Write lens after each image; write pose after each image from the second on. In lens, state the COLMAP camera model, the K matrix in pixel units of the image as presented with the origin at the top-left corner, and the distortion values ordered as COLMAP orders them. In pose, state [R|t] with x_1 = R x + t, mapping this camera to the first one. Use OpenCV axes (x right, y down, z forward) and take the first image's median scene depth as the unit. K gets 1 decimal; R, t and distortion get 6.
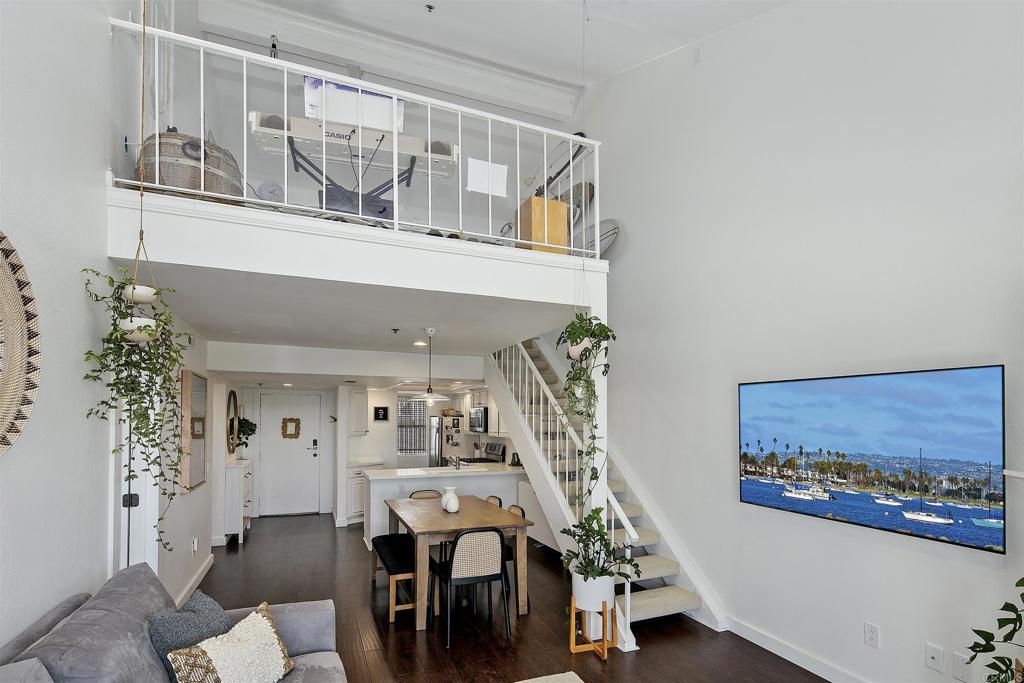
lens RADIAL K [[502.0, 0, 517.8], [0, 502.0, 417.4], [0, 0, 1]] dist [0.003047, -0.006417]
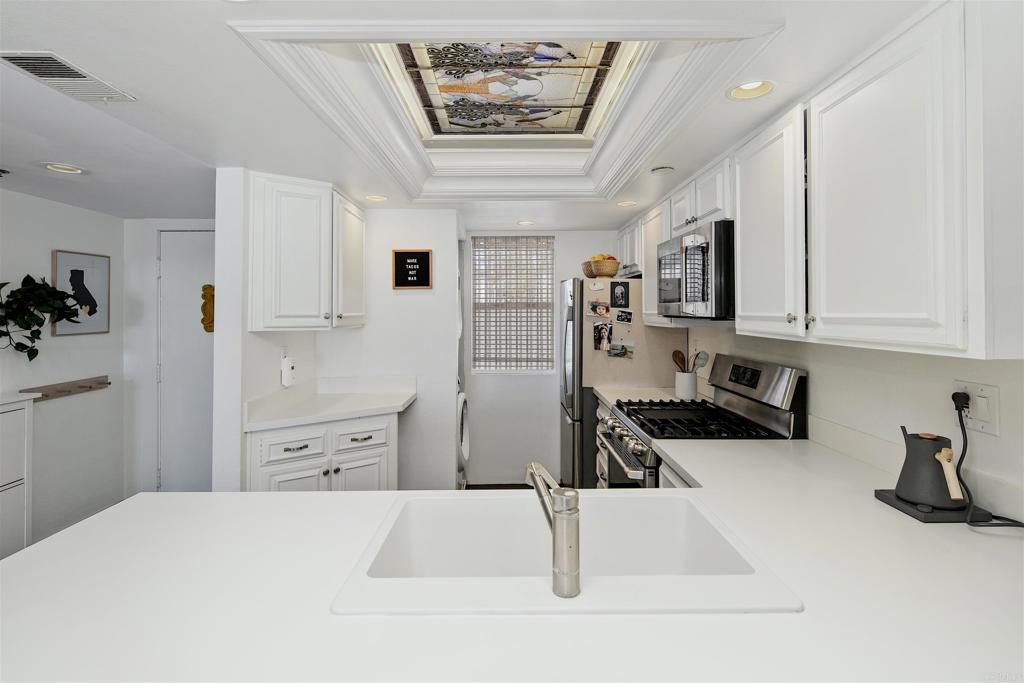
lens RADIAL K [[502.0, 0, 511.6], [0, 502.0, 312.7], [0, 0, 1]] dist [0.003047, -0.006417]
pose [[0.926953, -0.003403, -0.375161, -0.064018], [0.008473, 0.999894, 0.011864, 0.021154], [0.375081, -0.014176, 0.926884, 0.679855]]
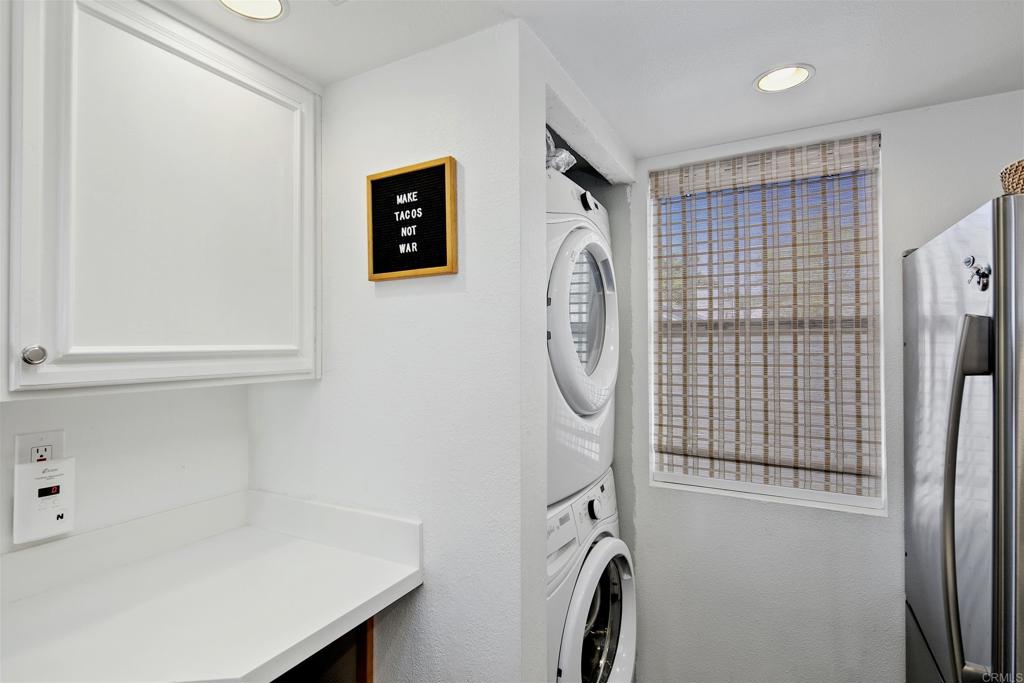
lens RADIAL K [[502.0, 0, 507.6], [0, 502.0, 341.3], [0, 0, 1]] dist [0.003047, -0.006417]
pose [[0.618518, -0.007463, -0.785735, -0.151047], [0.012579, 0.999921, 0.000404, 0.024688], [0.785670, -0.010133, 0.618563, 0.935429]]
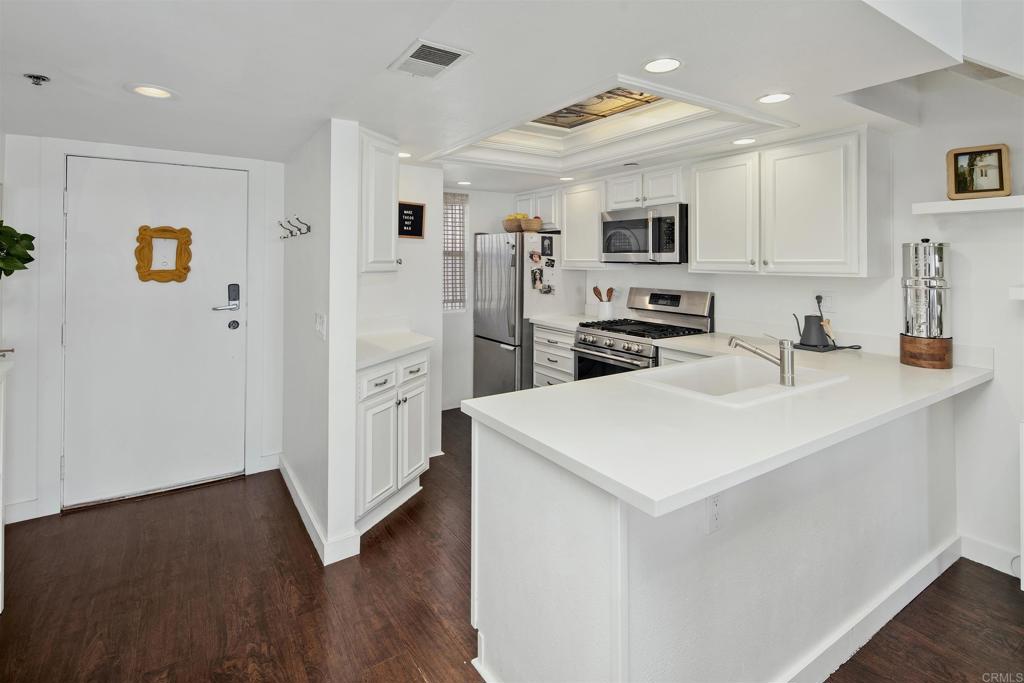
lens RADIAL K [[502.0, 0, 515.4], [0, 502.0, 254.2], [0, 0, 1]] dist [0.003047, -0.006417]
pose [[0.981048, 0.000731, 0.193763, -0.264847], [-0.000666, 1.000000, -0.000402, 0.020886], [-0.193764, 0.000265, 0.981048, 0.577589]]
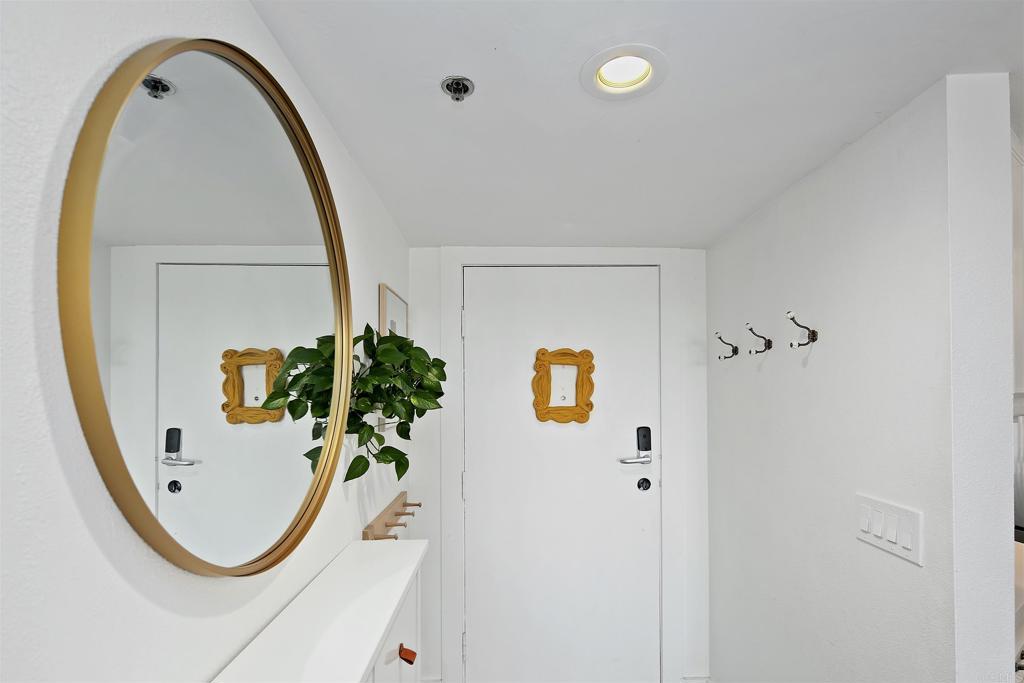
lens RADIAL K [[502.0, 0, 504.7], [0, 502.0, 390.9], [0, 0, 1]] dist [0.003047, -0.006417]
pose [[0.923774, -0.008638, -0.382841, -0.365539], [0.011640, 0.999917, 0.005527, 0.021850], [0.382762, -0.009562, 0.923798, 0.714146]]
